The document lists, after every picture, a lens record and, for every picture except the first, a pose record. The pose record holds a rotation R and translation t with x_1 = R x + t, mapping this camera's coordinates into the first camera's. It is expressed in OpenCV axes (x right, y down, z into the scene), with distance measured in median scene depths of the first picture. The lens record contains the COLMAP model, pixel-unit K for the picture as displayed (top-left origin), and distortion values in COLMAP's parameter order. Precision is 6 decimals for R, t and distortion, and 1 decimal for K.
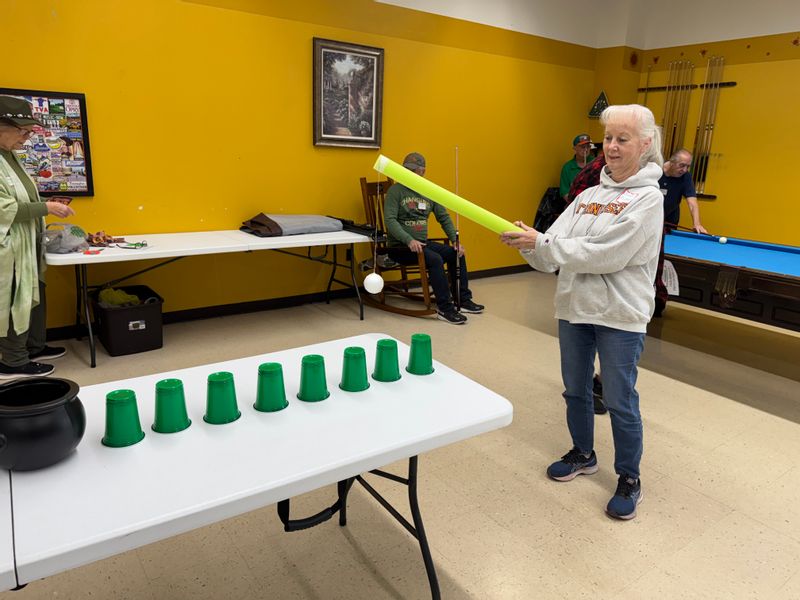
lens RADIAL K [[562.7, 0, 399.1], [0, 562.7, 300.9], [0, 0, 1]] dist [0.038422, -0.051072]
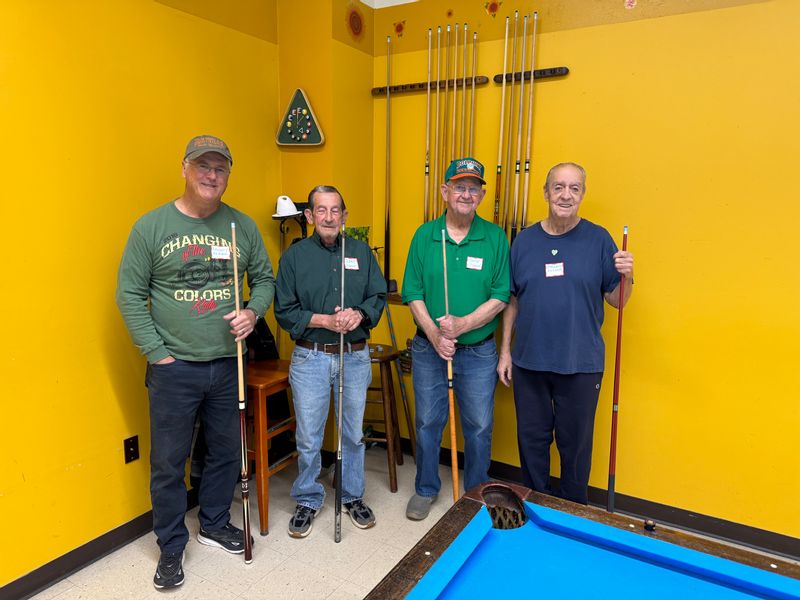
lens RADIAL K [[562.7, 0, 406.0], [0, 562.7, 299.3], [0, 0, 1]] dist [0.038422, -0.051072]
pose [[0.913713, -0.075229, 0.399337, 0.329718], [0.115061, 0.990393, -0.076694, -0.214729], [-0.389731, 0.116024, 0.913591, 0.774340]]
